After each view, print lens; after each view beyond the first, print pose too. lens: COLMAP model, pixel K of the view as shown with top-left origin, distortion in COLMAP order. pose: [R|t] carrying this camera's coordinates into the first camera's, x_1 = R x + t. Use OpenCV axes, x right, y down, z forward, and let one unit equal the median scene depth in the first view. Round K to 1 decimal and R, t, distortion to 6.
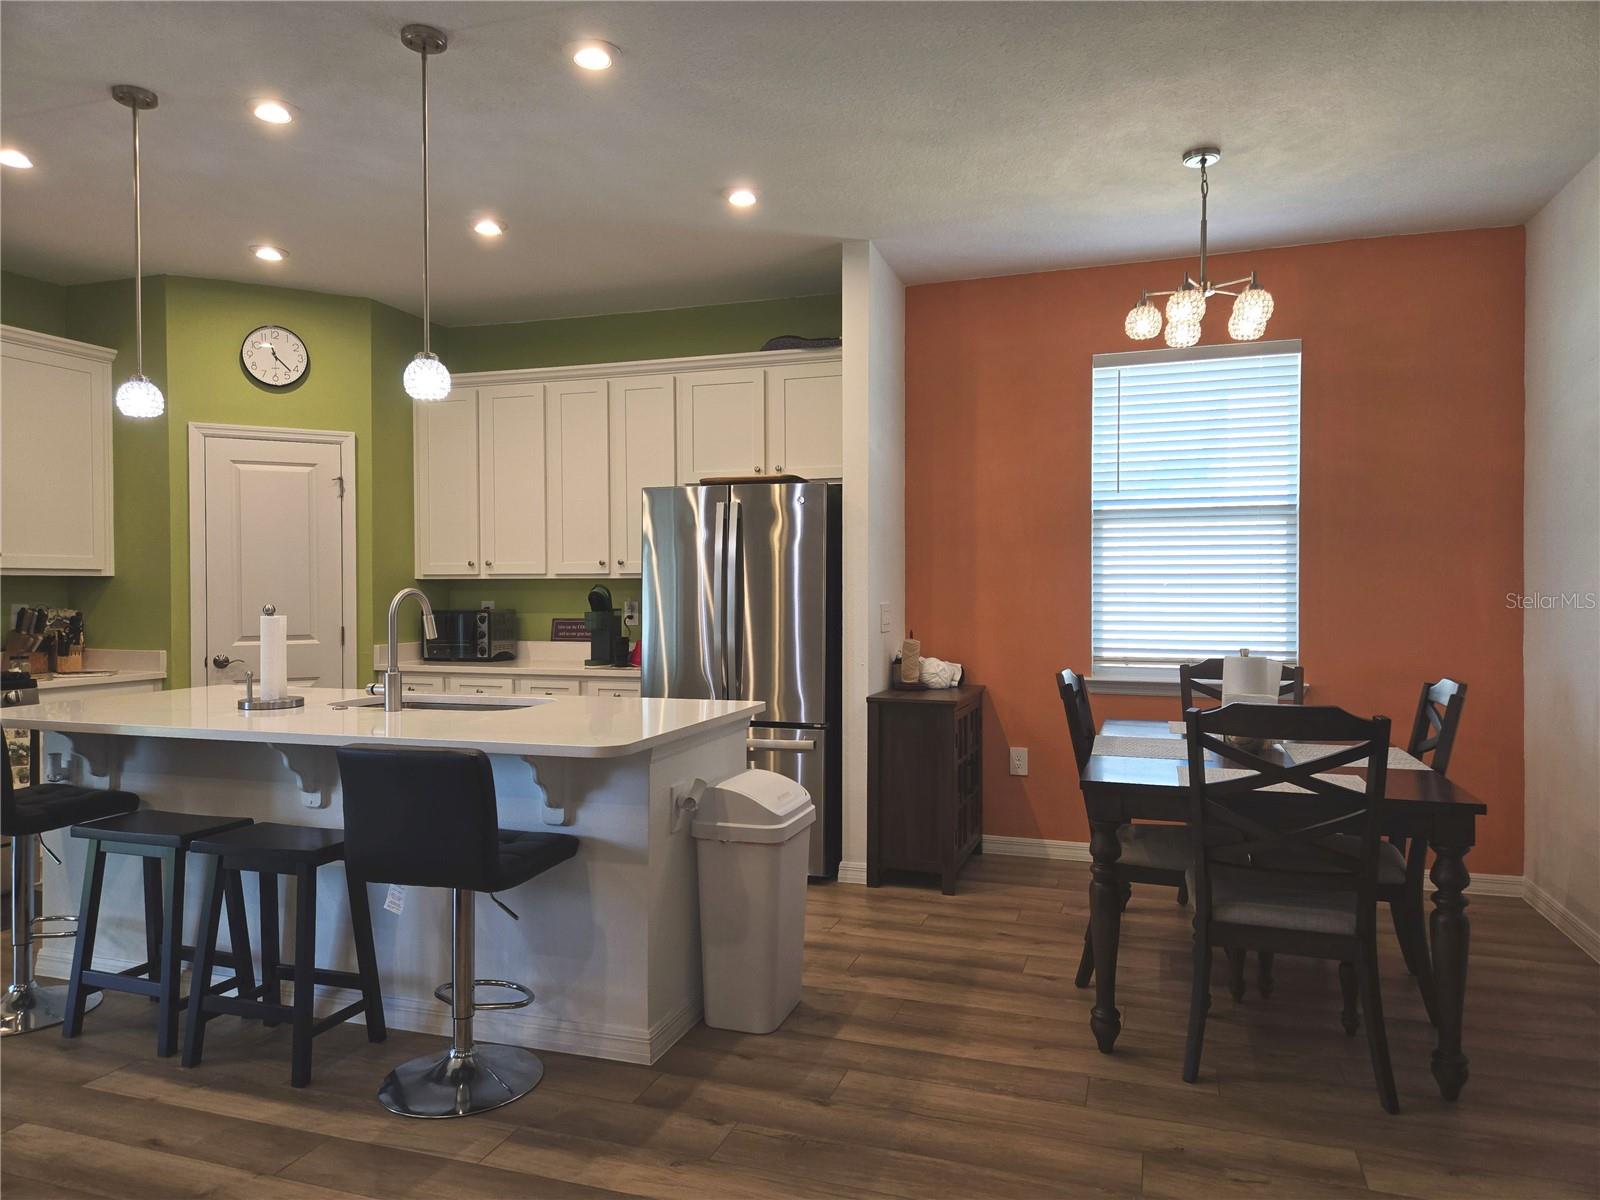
lens RADIAL K [[1061.8, 0, 797.1], [0, 1061.8, 602.2], [0, 0, 1]] dist [0.070361, -0.064705]
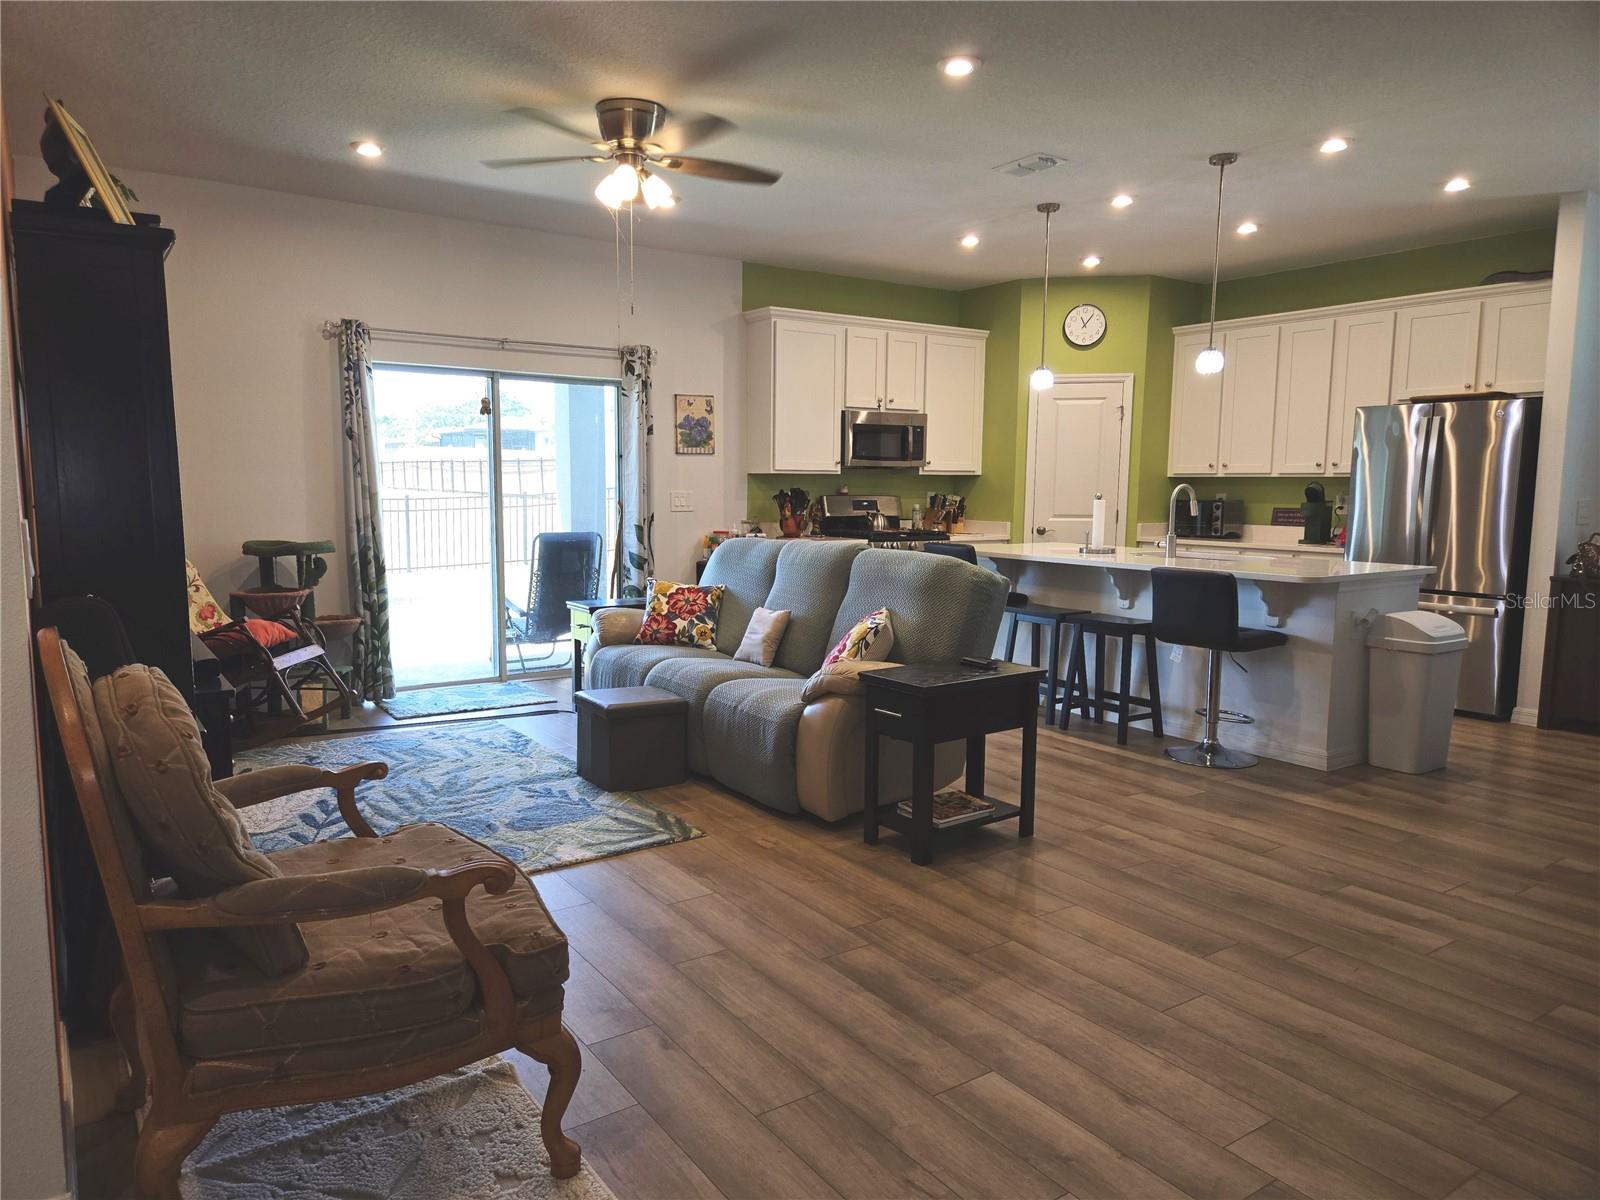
lens RADIAL K [[1061.8, 0, 779.0], [0, 1061.8, 601.9], [0, 0, 1]] dist [0.070361, -0.064705]
pose [[0.796569, 0.075424, -0.599825, 0.105132], [-0.016768, 0.994562, 0.102792, 0.006045], [0.604316, -0.071823, 0.793501, -0.510770]]
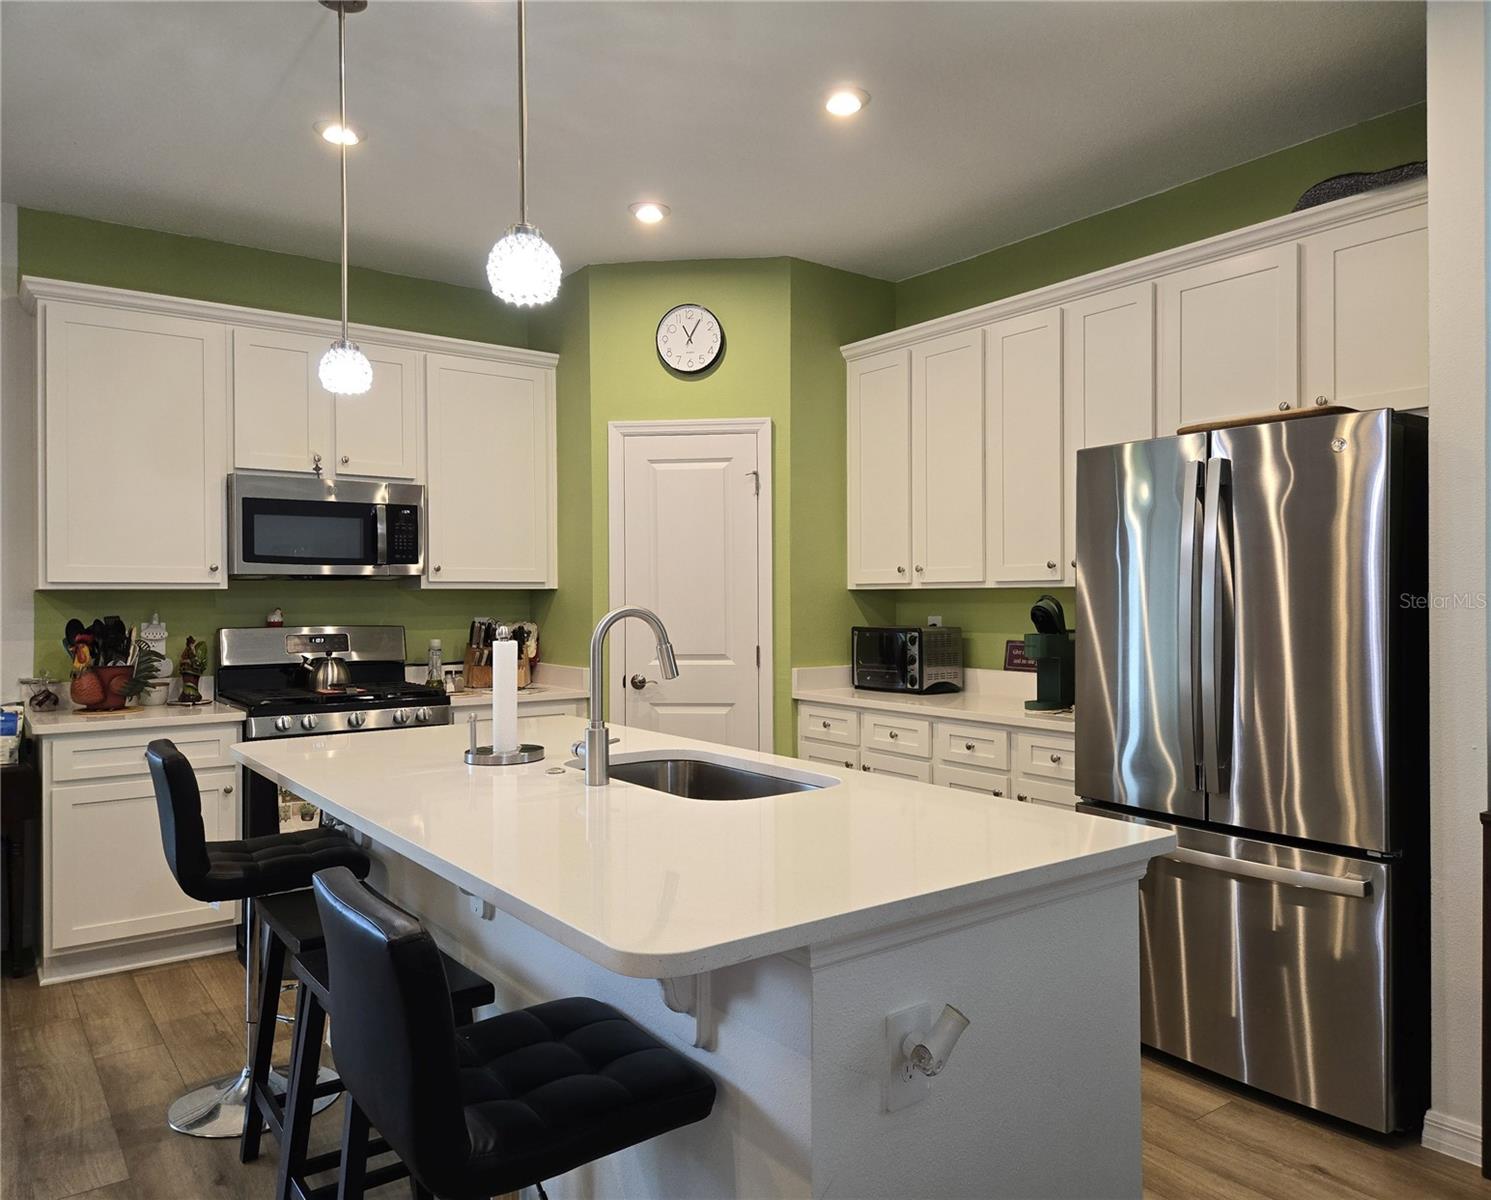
lens RADIAL K [[1068.0, 0, 776.7], [0, 1068.0, 598.3], [0, 0, 1]] dist [0.049019, -0.028747]
pose [[0.827864, -0.001121, -0.560928, 0.077014], [-0.003734, 0.999965, -0.007510, -0.010379], [0.560917, 0.008312, 0.827830, 0.358342]]
